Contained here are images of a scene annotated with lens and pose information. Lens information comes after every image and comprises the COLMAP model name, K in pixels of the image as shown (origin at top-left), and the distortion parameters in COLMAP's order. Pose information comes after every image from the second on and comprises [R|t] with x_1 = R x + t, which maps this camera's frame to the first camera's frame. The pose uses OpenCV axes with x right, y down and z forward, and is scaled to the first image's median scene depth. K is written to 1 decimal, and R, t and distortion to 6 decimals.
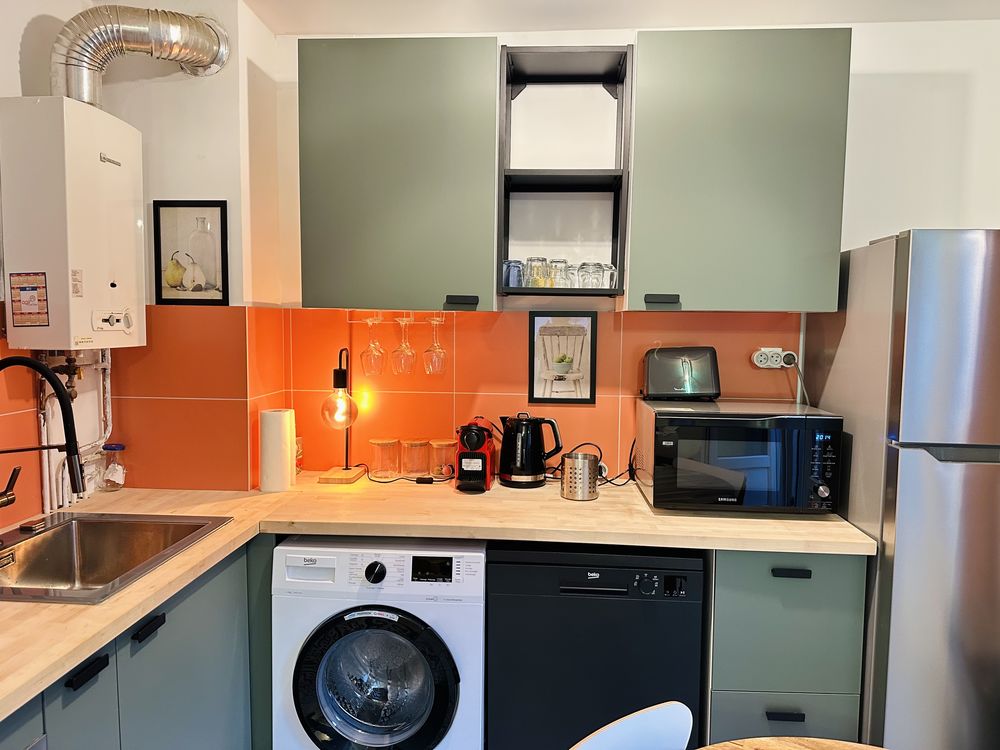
lens RADIAL K [[702.1, 0, 500.0], [0, 702.1, 375.0], [0, 0, 1]] dist [0.123286, -0.193497]
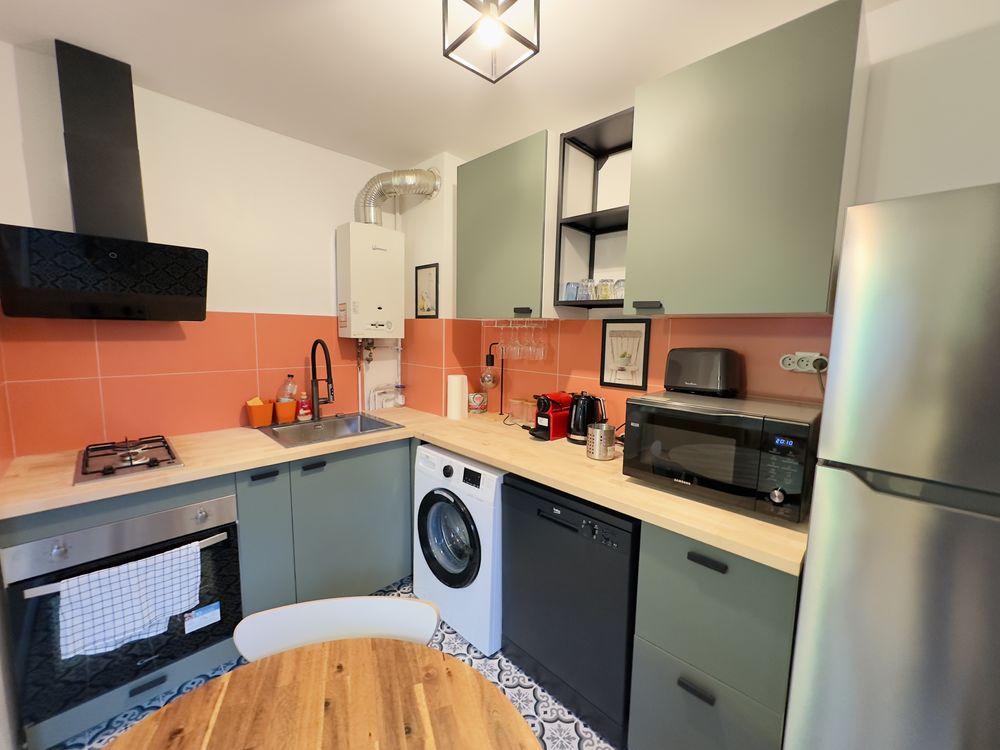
lens RADIAL K [[406.4, 0, 500.0], [0, 406.4, 375.0], [0, 0, 1]] dist [-0.000466, 0.000000]
pose [[0.748078, 0.075108, -0.659347, 0.472999], [-0.063848, 0.997111, 0.041143, -0.001475], [0.660532, 0.011319, 0.750712, 0.297929]]
